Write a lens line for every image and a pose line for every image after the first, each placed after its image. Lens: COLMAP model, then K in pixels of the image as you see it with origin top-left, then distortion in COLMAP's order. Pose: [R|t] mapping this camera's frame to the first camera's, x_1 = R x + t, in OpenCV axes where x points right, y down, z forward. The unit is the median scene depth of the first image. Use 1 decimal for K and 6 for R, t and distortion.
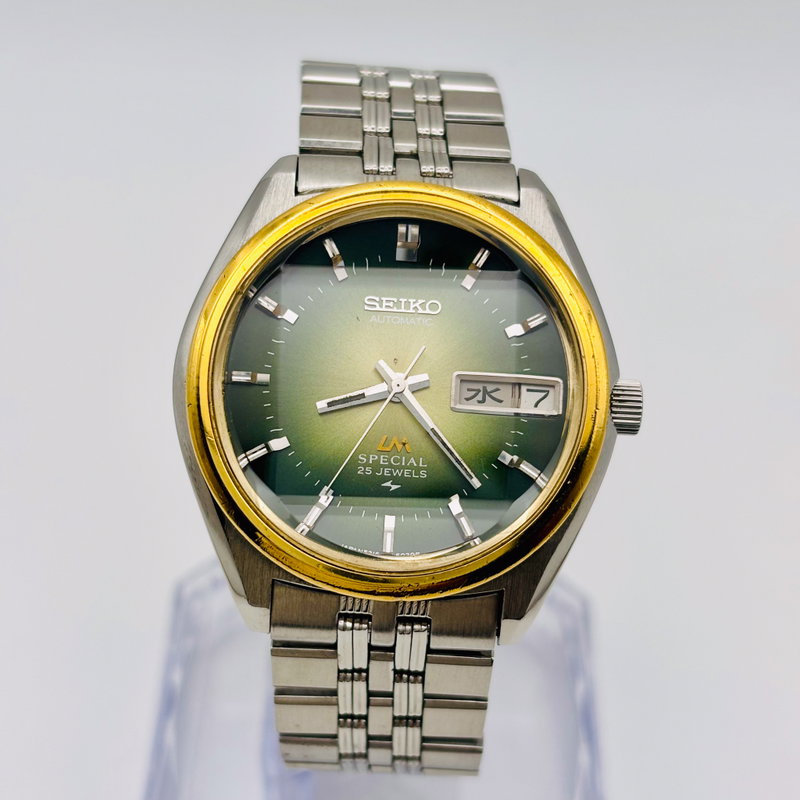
lens RADIAL K [[1704.8, 0, 400.0], [0, 1704.8, 400.0], [0, 0, 1]] dist [0.175806, -0.774969]
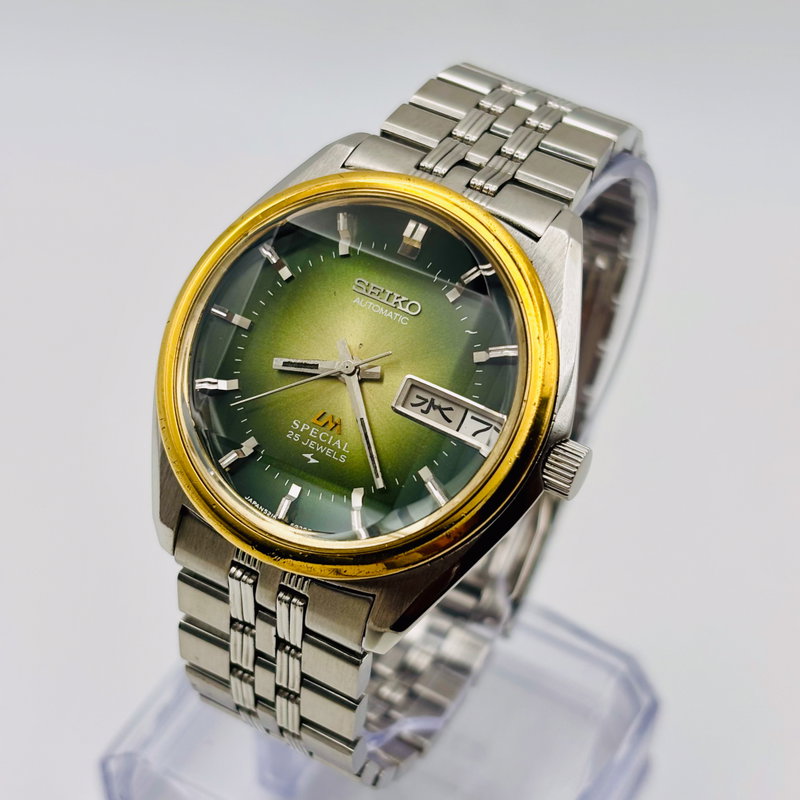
lens RADIAL K [[1704.8, 0, 400.0], [0, 1704.8, 400.0], [0, 0, 1]] dist [0.175806, -0.774969]
pose [[0.878426, 0.322460, -0.352687, 0.383771], [-0.334840, 0.941883, 0.027186, -0.027777], [0.340956, 0.094213, 0.935347, 0.060868]]
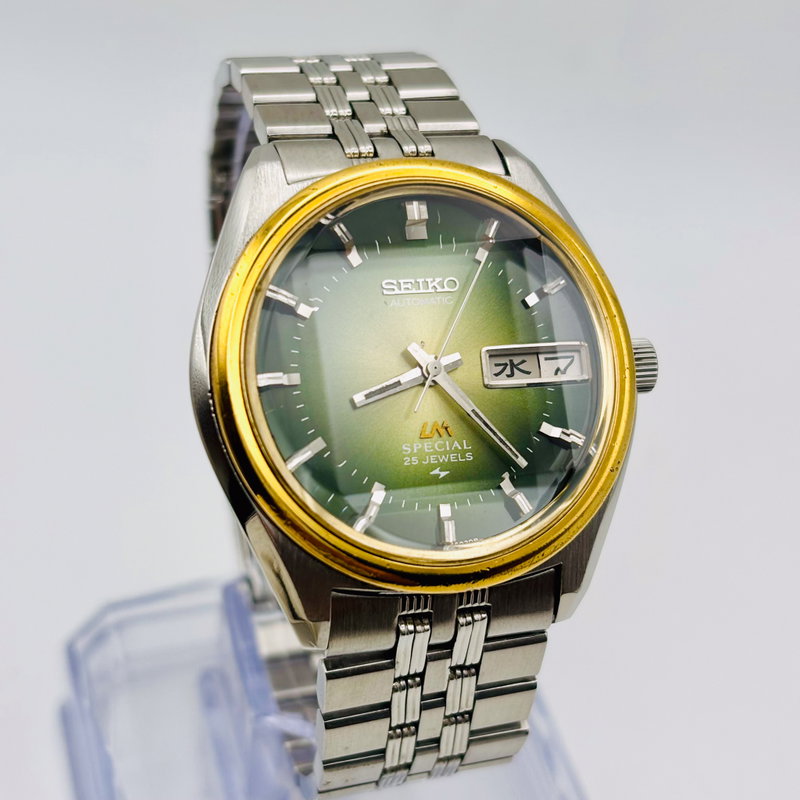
lens RADIAL K [[1704.8, 0, 400.0], [0, 1704.8, 400.0], [0, 0, 1]] dist [0.175806, -0.774969]
pose [[0.958996, -0.125640, 0.254051, -0.260516], [0.132434, 0.991144, -0.009748, 0.015912], [-0.250576, 0.042993, 0.967142, 0.076552]]
